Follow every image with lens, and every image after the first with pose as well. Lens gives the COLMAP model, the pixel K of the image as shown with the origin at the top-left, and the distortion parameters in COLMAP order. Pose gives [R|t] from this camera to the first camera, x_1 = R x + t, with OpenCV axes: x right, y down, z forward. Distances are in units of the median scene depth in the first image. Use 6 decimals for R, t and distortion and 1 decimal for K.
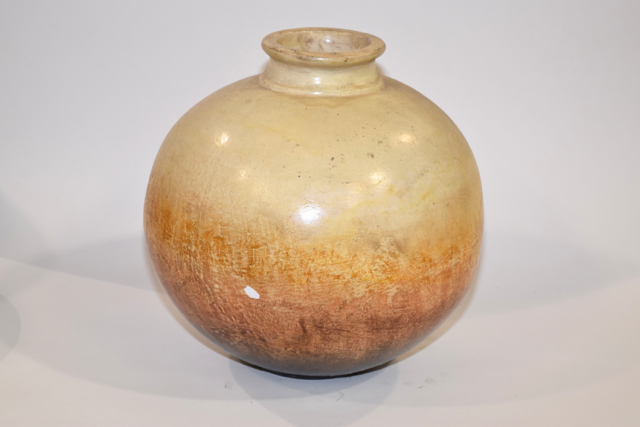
lens RADIAL K [[1448.5, 0, 320.0], [0, 1448.5, 213.5], [0, 0, 1]] dist [0.014194, 0.138069]
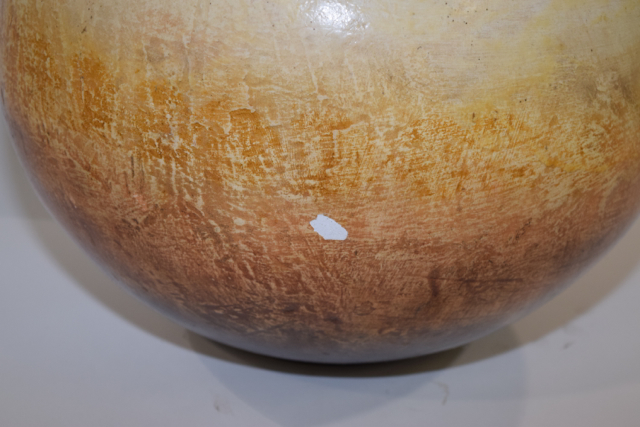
lens RADIAL K [[1448.5, 0, 320.0], [0, 1448.5, 213.5], [0, 0, 1]] dist [0.014194, 0.138069]
pose [[0.956347, -0.127124, 0.263136, -0.166017], [0.090924, 0.985173, 0.145490, -0.014564], [-0.277730, -0.115214, 0.953725, 0.579234]]
